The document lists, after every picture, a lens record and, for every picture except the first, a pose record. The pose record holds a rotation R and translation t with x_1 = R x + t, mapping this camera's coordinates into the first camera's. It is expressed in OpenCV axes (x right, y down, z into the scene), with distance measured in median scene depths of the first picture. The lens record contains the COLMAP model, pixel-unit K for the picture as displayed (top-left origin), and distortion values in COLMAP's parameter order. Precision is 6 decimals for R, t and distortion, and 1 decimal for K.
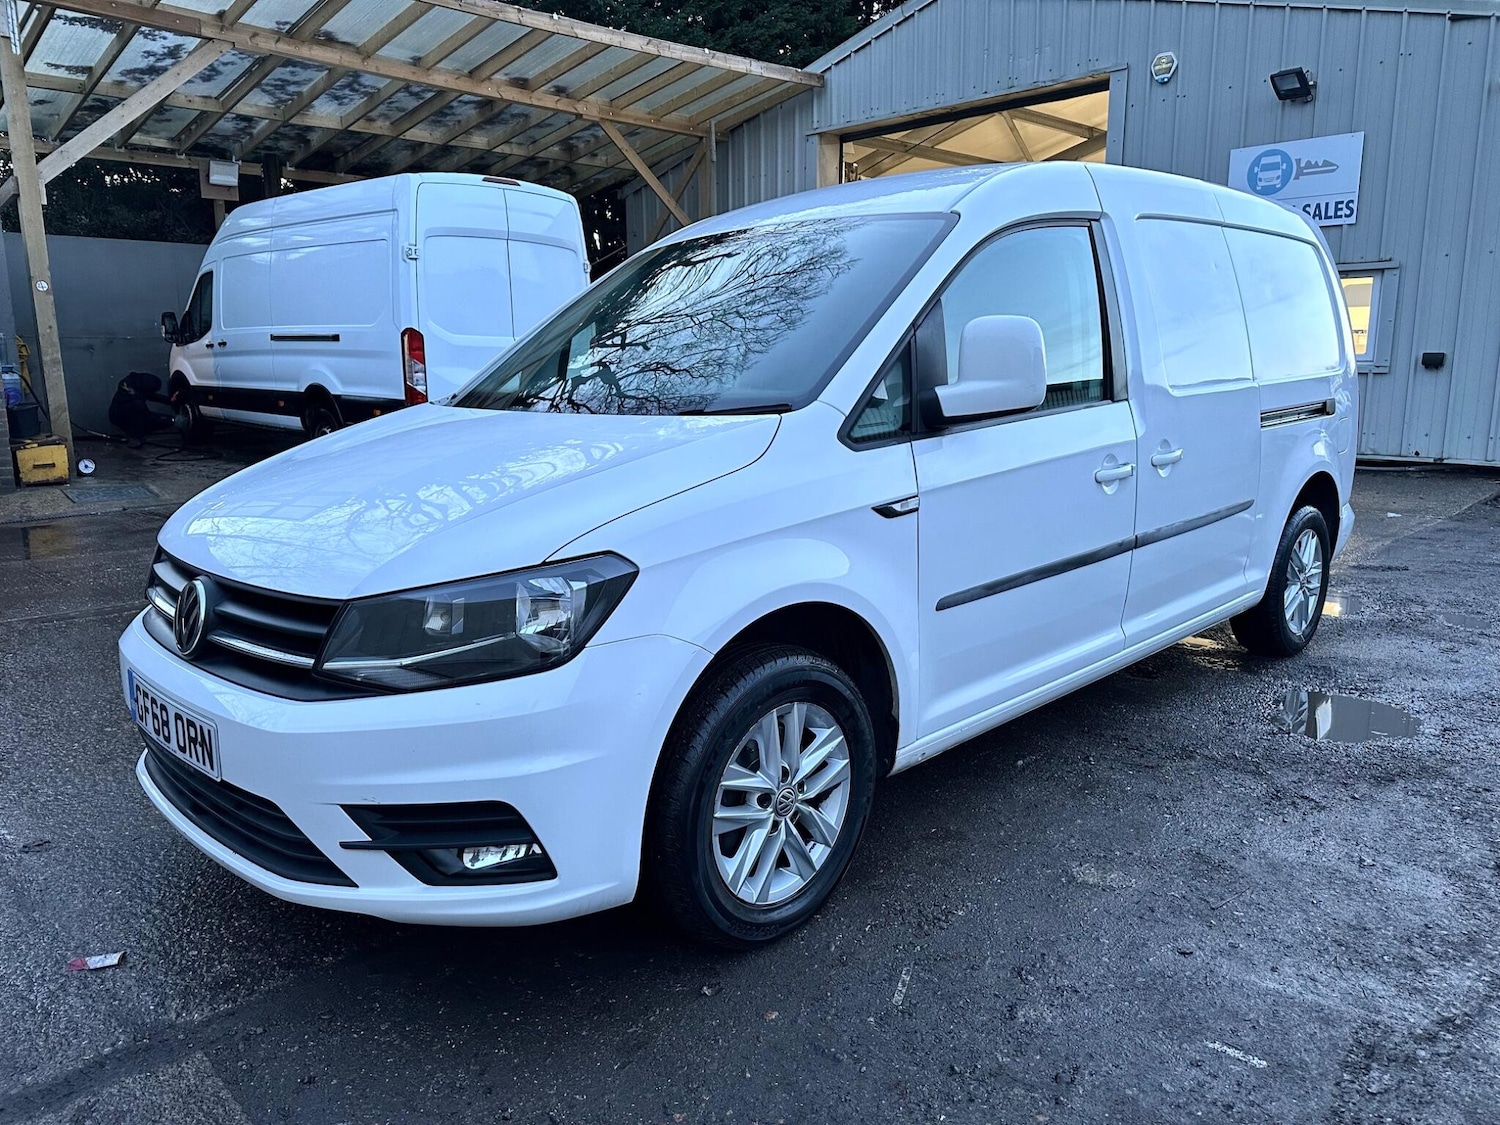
lens RADIAL K [[1046.6, 0, 750.0], [0, 1046.6, 562.5], [0, 0, 1]] dist [0.118403, -0.175693]
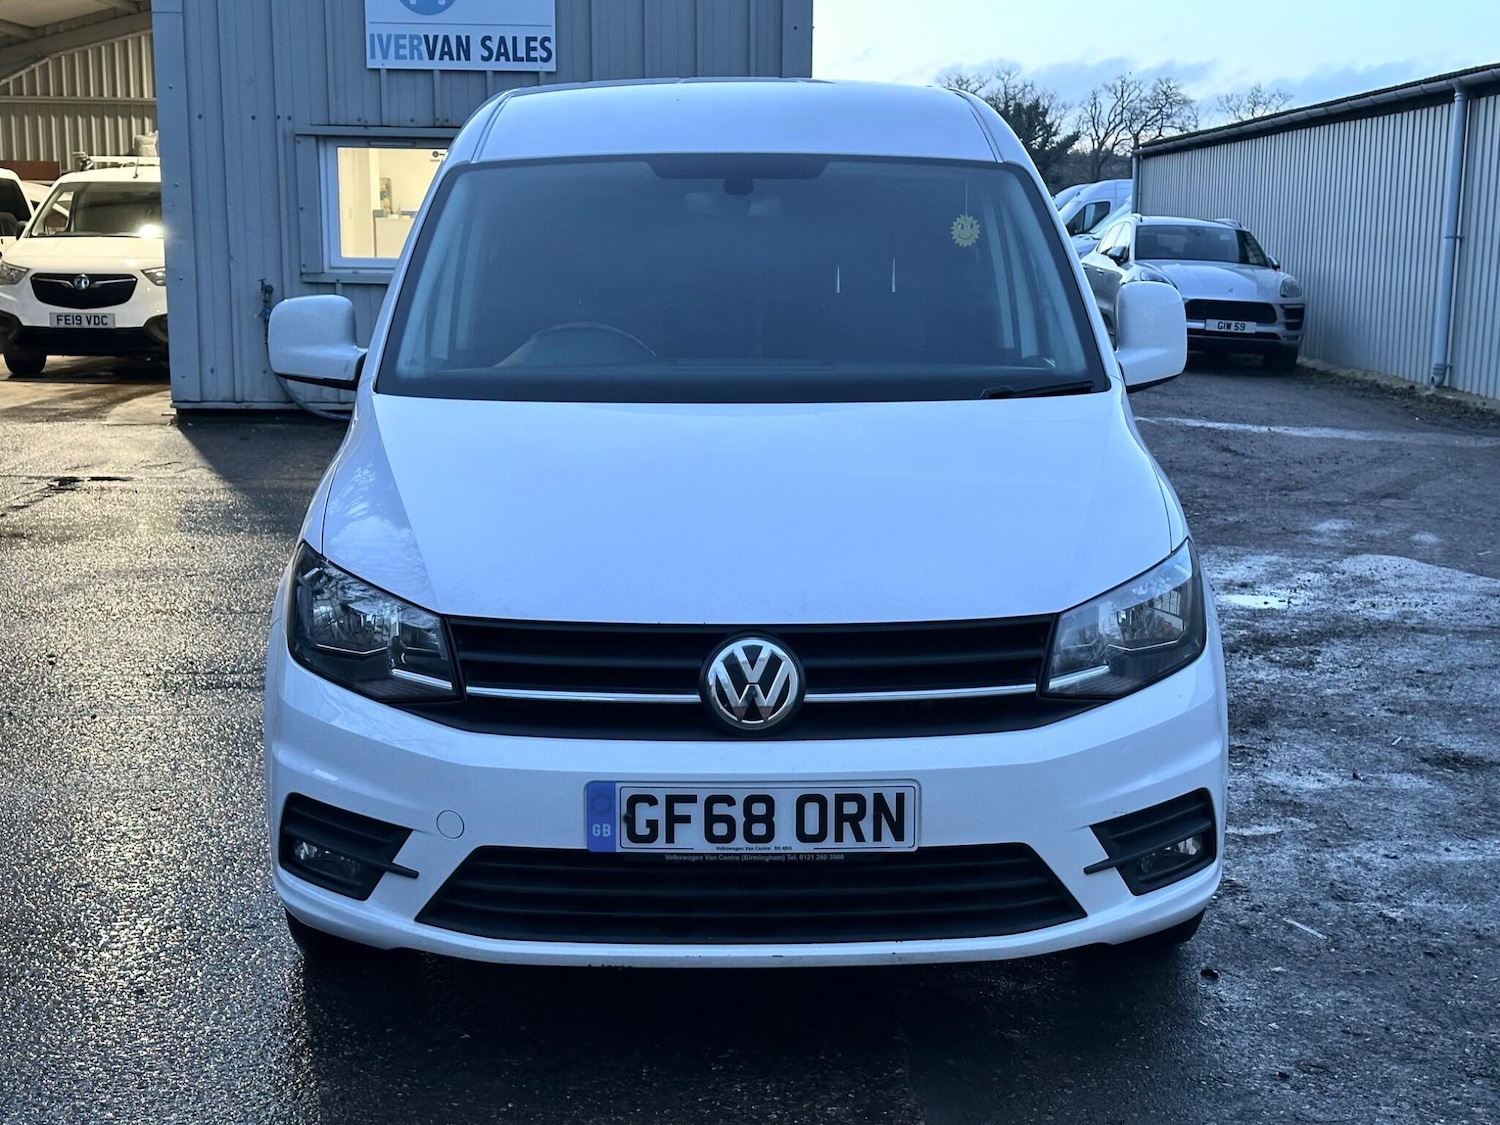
lens RADIAL K [[2074.4, 0, 769.7], [0, 2074.4, 562.0], [0, 0, 1]] dist [0.155793, -0.012340]
pose [[0.688359, -0.103346, 0.717970, -1.083162], [0.126313, 0.991754, 0.021652, -0.046934], [-0.714288, 0.075785, 0.695737, -0.061632]]
